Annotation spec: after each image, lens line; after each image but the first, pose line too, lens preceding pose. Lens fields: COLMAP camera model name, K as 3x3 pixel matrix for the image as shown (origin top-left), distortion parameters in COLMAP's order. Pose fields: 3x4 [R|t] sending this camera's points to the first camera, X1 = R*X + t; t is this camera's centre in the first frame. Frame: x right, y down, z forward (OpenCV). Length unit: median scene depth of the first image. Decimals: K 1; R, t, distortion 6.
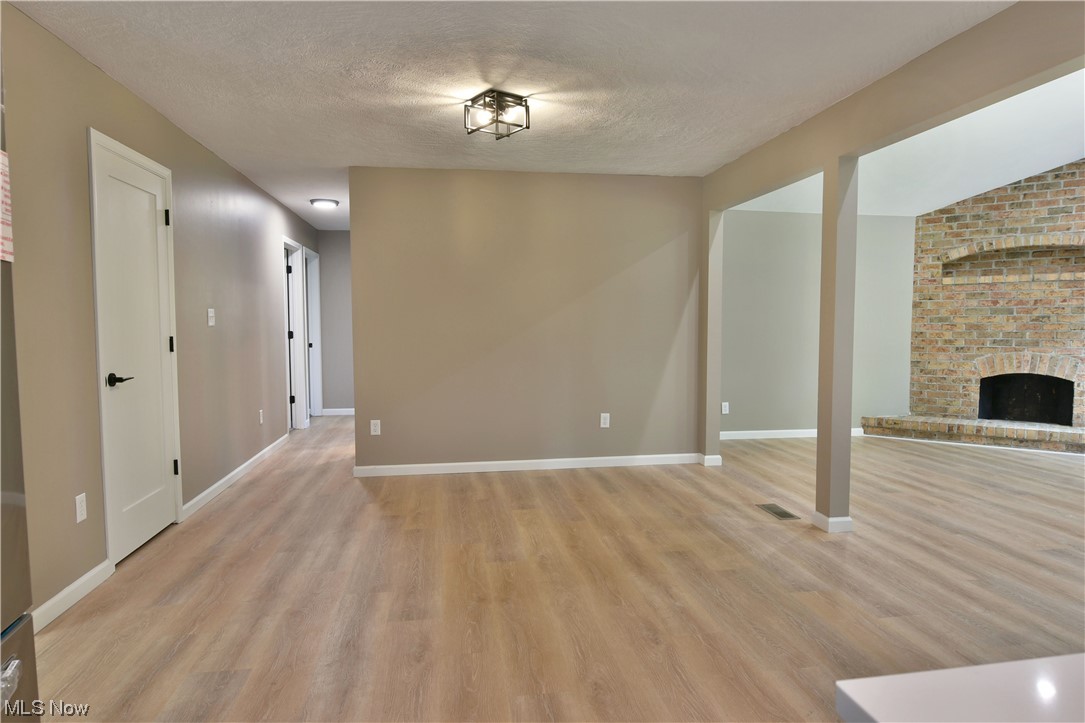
lens RADIAL K [[656.6, 0, 545.8], [0, 656.6, 362.7], [0, 0, 1]] dist [-0.010940, -0.005814]
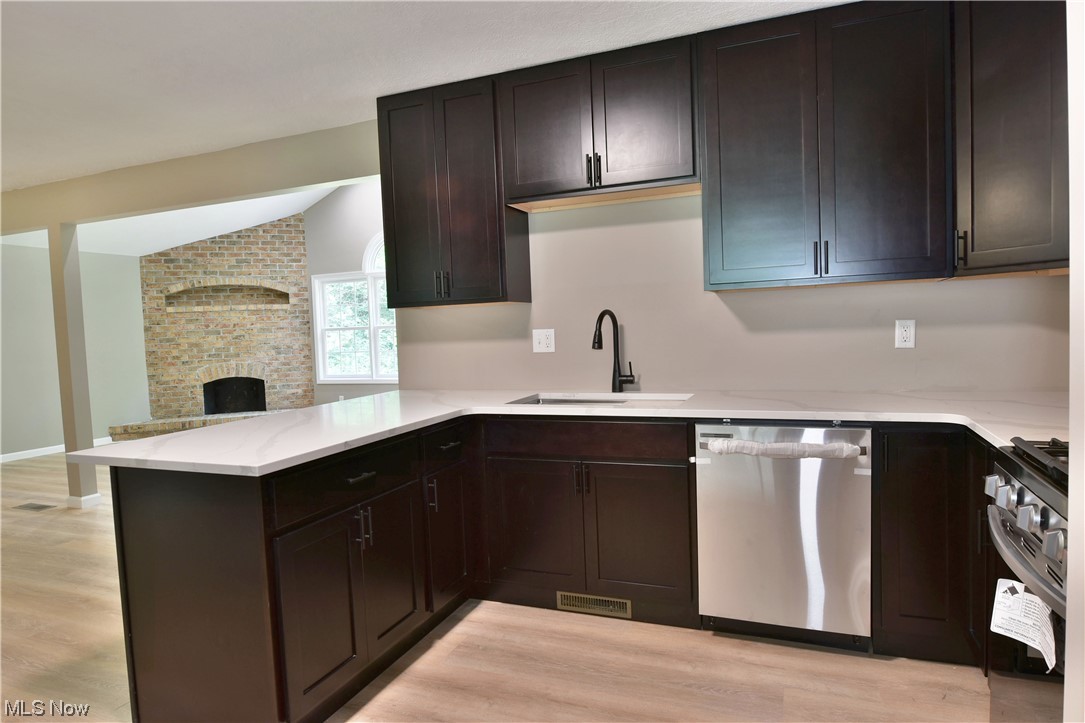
lens RADIAL K [[649.3, 0, 543.7], [0, 649.3, 407.4], [0, 0, 1]] dist [-0.002672, -0.002341]
pose [[0.511721, -0.123908, 0.850170, -0.162469], [0.088021, 0.991900, 0.091584, 0.019276], [-0.854631, 0.027967, 0.518482, -0.438089]]
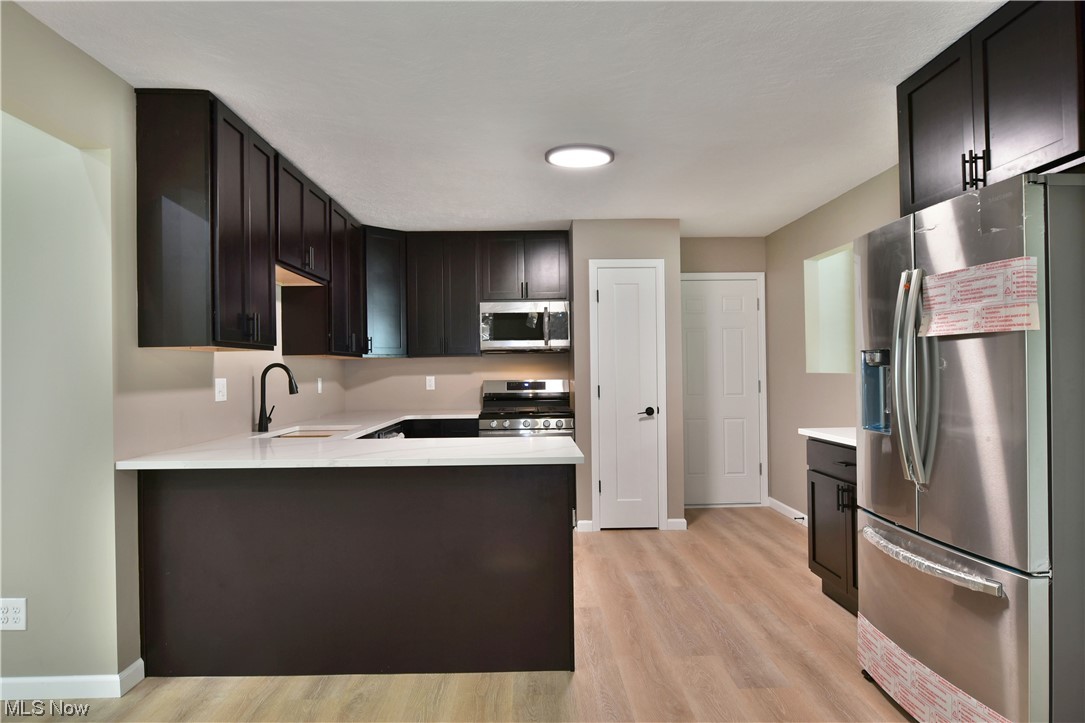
lens RADIAL K [[656.6, 0, 545.8], [0, 656.6, 362.7], [0, 0, 1]] dist [-0.010940, -0.005814]
pose [[-0.992155, 0.019503, 0.123482, 0.018292], [0.025394, 0.998604, 0.046314, -0.053310], [-0.122406, 0.049087, -0.991265, 0.774807]]
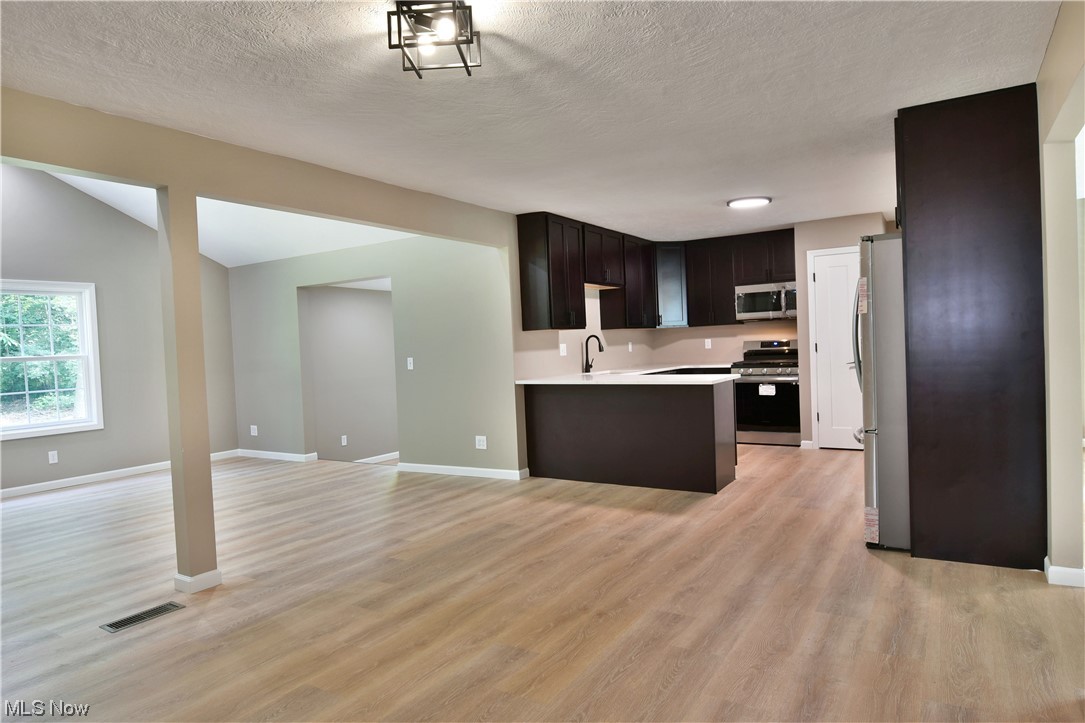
lens RADIAL K [[656.6, 0, 545.8], [0, 656.6, 362.7], [0, 0, 1]] dist [-0.010940, -0.005814]
pose [[-0.759444, 0.016765, 0.650357, -0.502831], [0.083240, 0.993955, 0.071580, -0.079455], [-0.645226, 0.108497, -0.756249, 1.272912]]
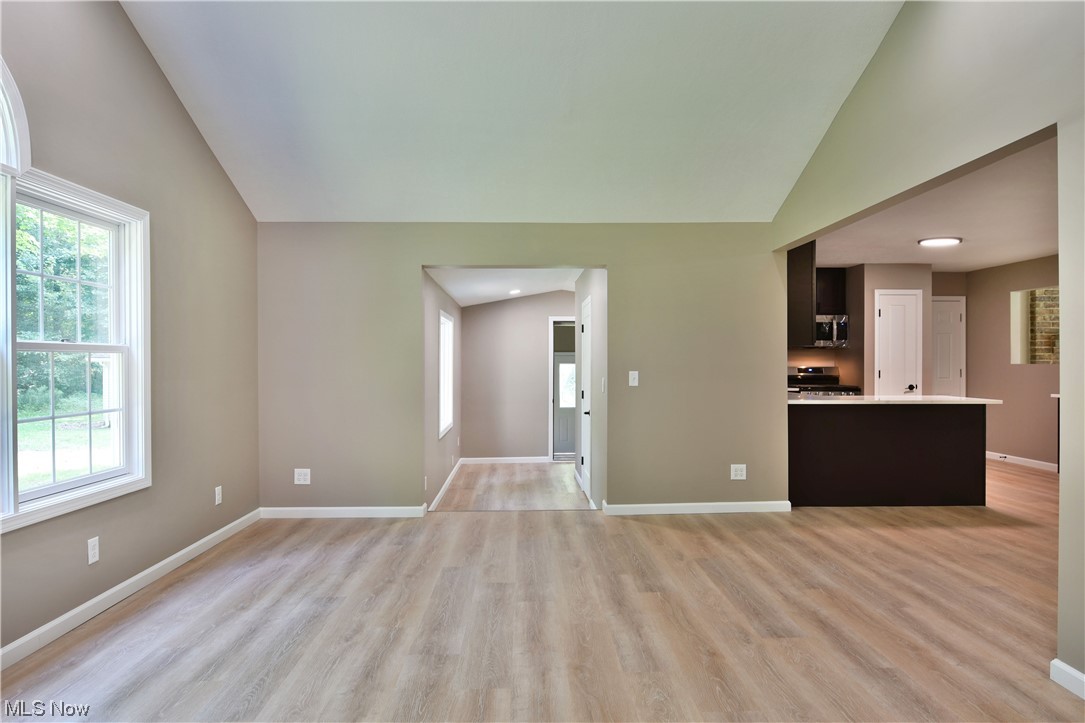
lens RADIAL K [[656.6, 0, 545.8], [0, 656.6, 362.7], [0, 0, 1]] dist [-0.010940, -0.005814]
pose [[-0.992934, 0.005951, 0.118521, 0.833138], [0.013042, 0.998164, 0.059145, -0.100417], [-0.117952, 0.060272, -0.991189, 1.573254]]
